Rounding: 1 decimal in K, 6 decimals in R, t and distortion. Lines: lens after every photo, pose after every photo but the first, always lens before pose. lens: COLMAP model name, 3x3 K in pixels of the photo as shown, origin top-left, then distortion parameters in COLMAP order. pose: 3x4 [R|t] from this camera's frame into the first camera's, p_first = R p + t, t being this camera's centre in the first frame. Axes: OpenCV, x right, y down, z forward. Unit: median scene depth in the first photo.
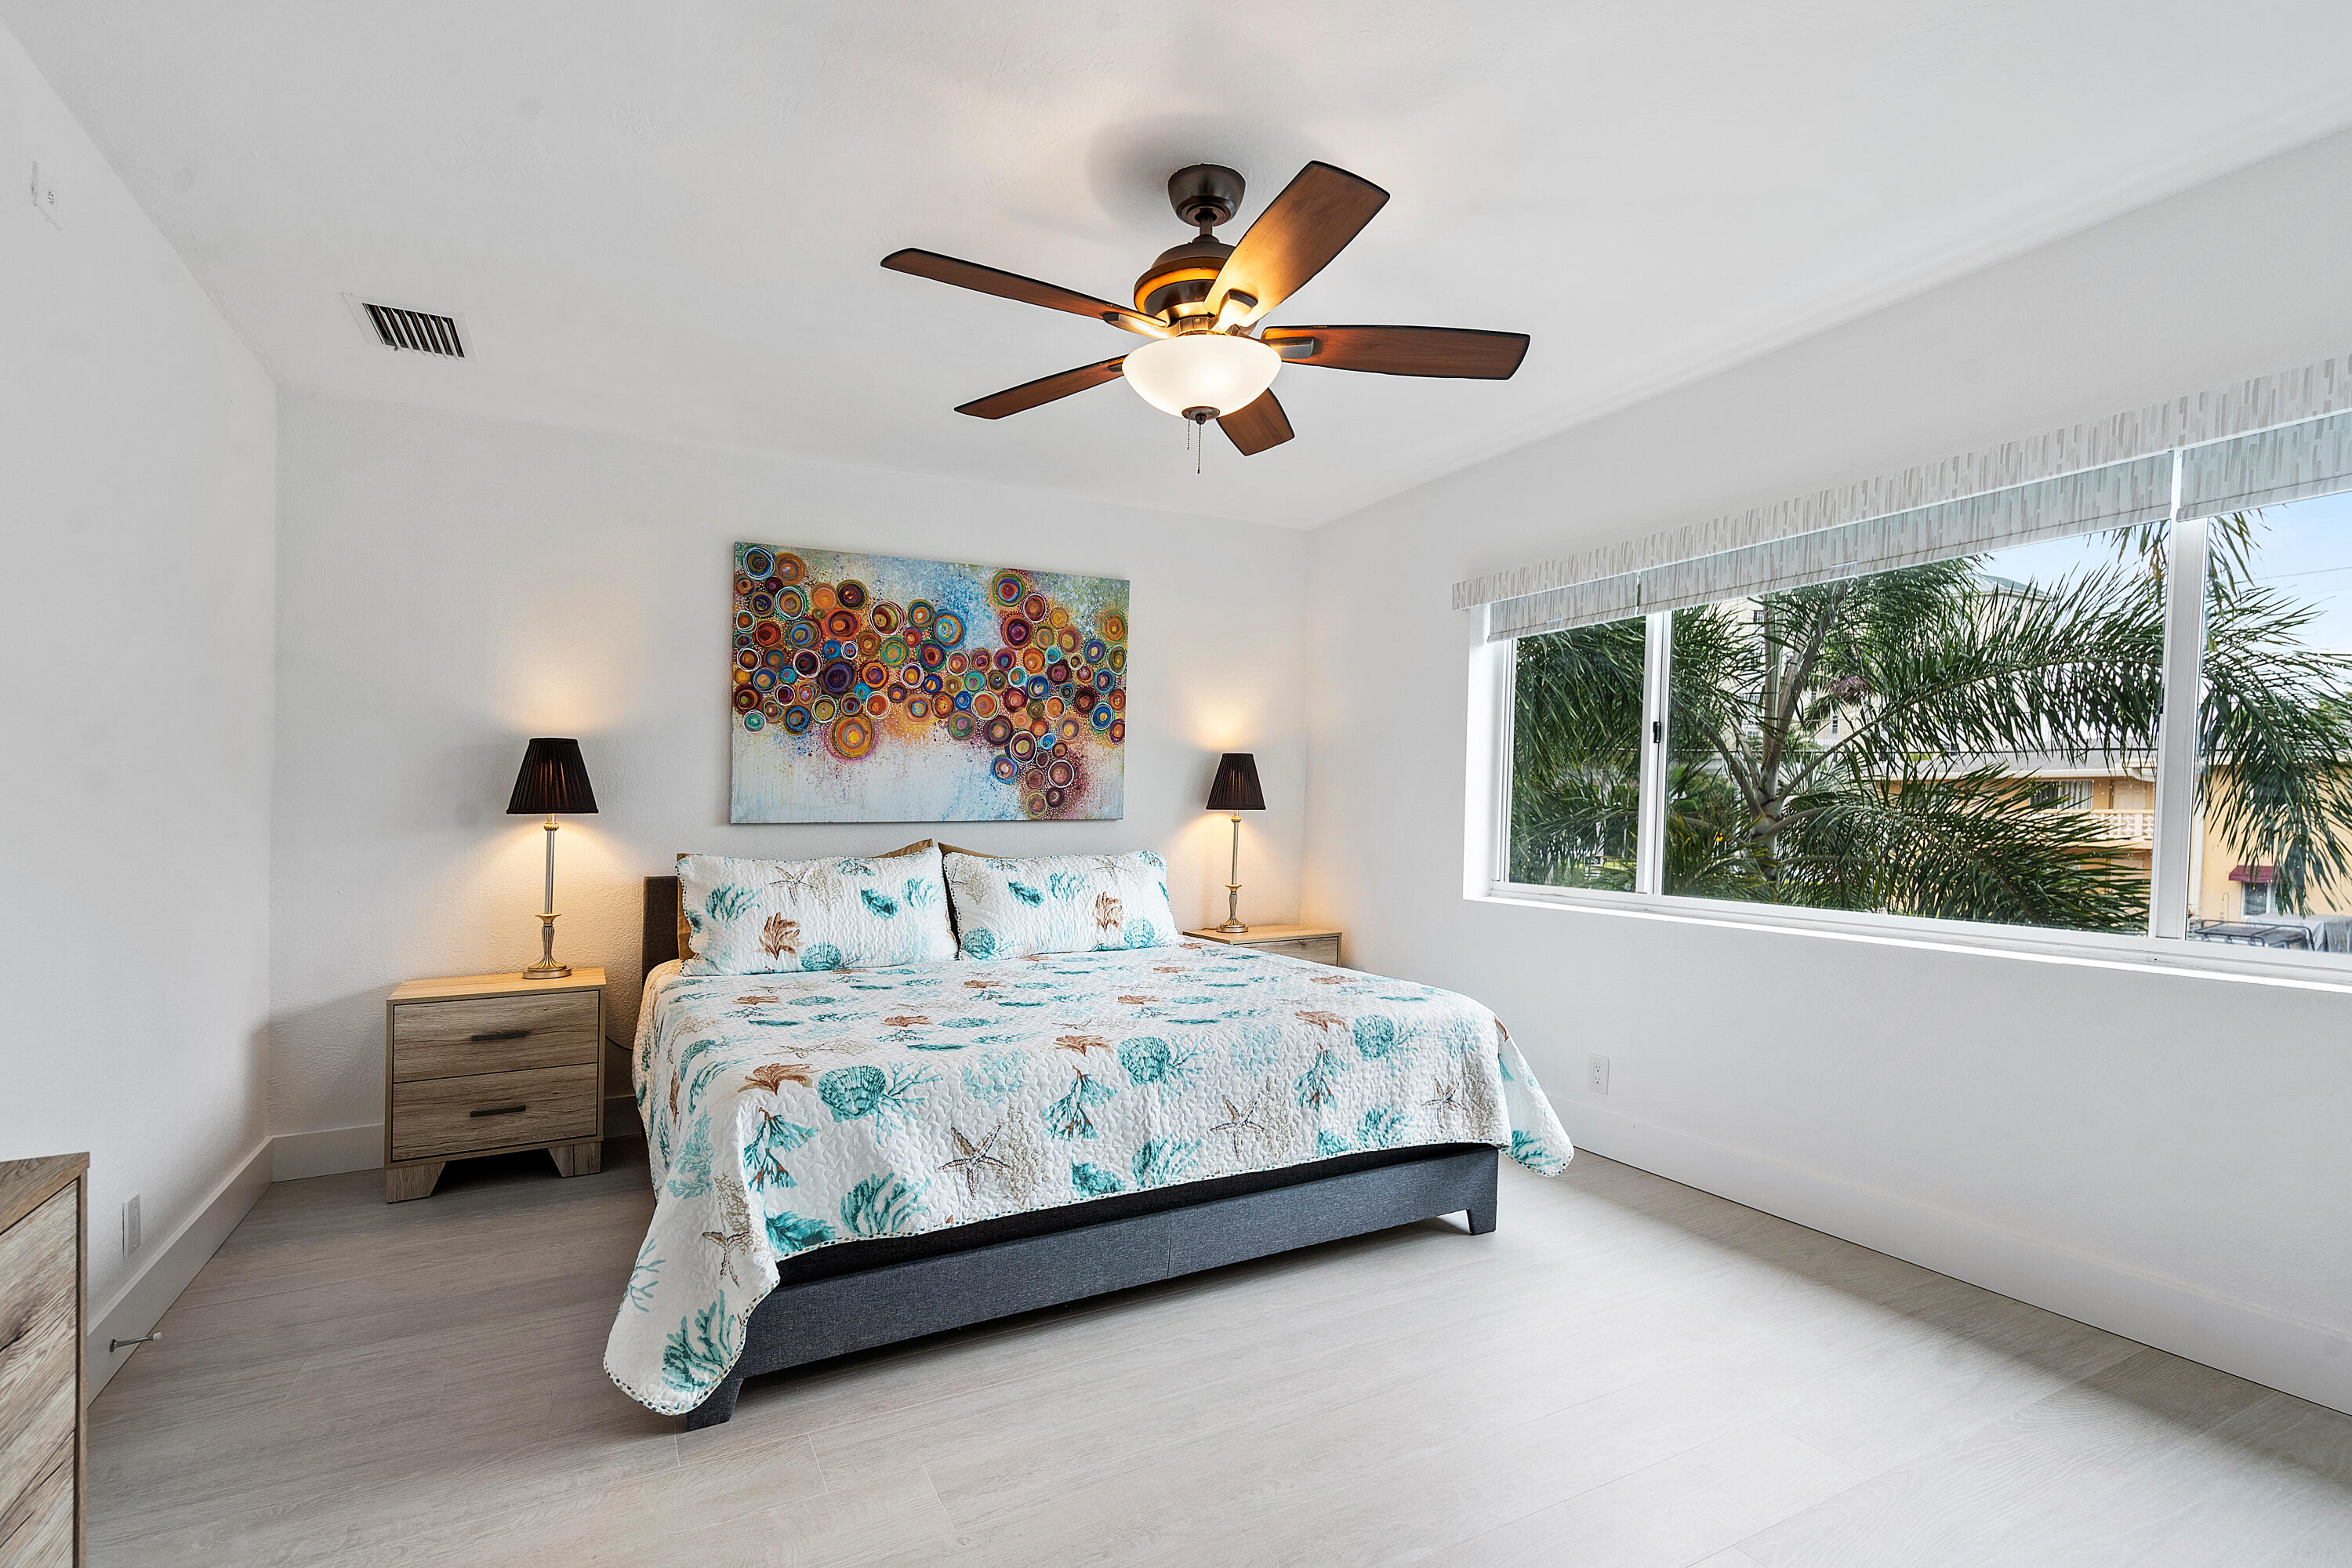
lens RADIAL K [[1042.6, 0, 1119.8], [0, 1042.6, 827.2], [0, 0, 1]] dist [0.002902, 0.000194]
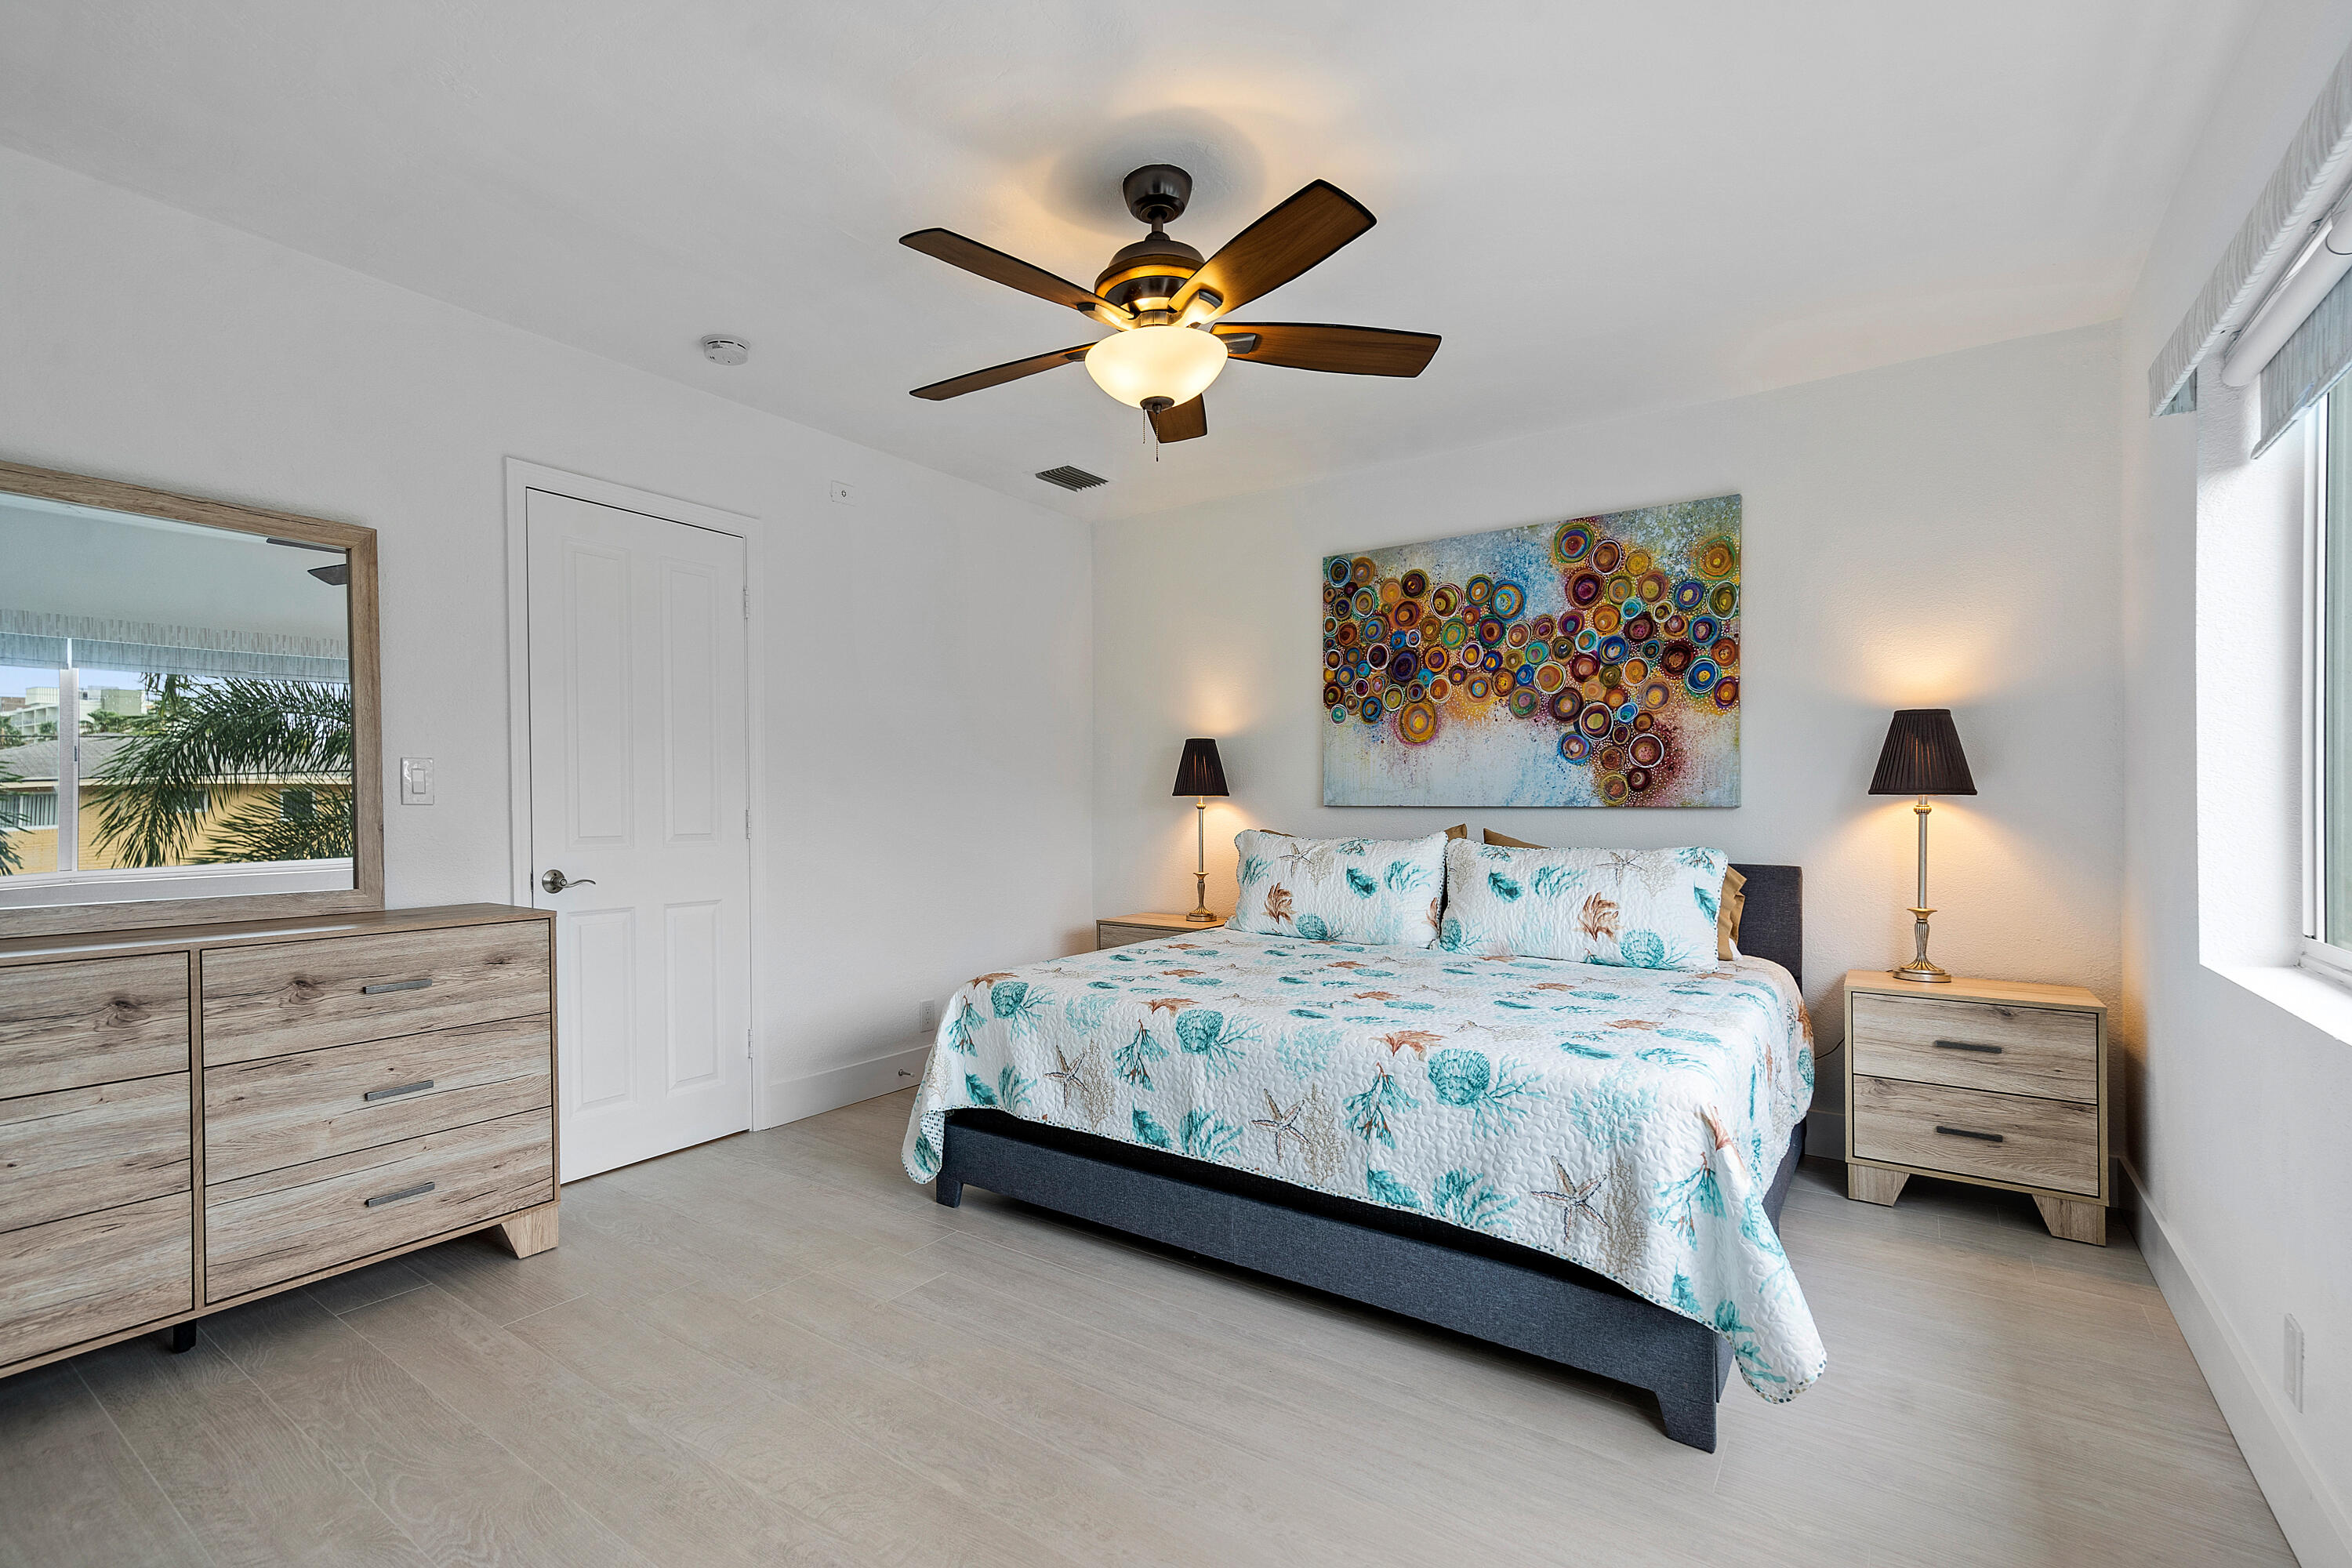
lens RADIAL K [[1082.3, 0, 1132.9], [0, 1082.3, 800.6], [0, 0, 1]] dist [0.009137, 0.000336]
pose [[0.458662, 0.004042, -0.888601, 0.564058], [-0.023375, 0.999699, -0.007518, 0.004316], [0.888303, 0.024219, 0.458618, 0.271704]]
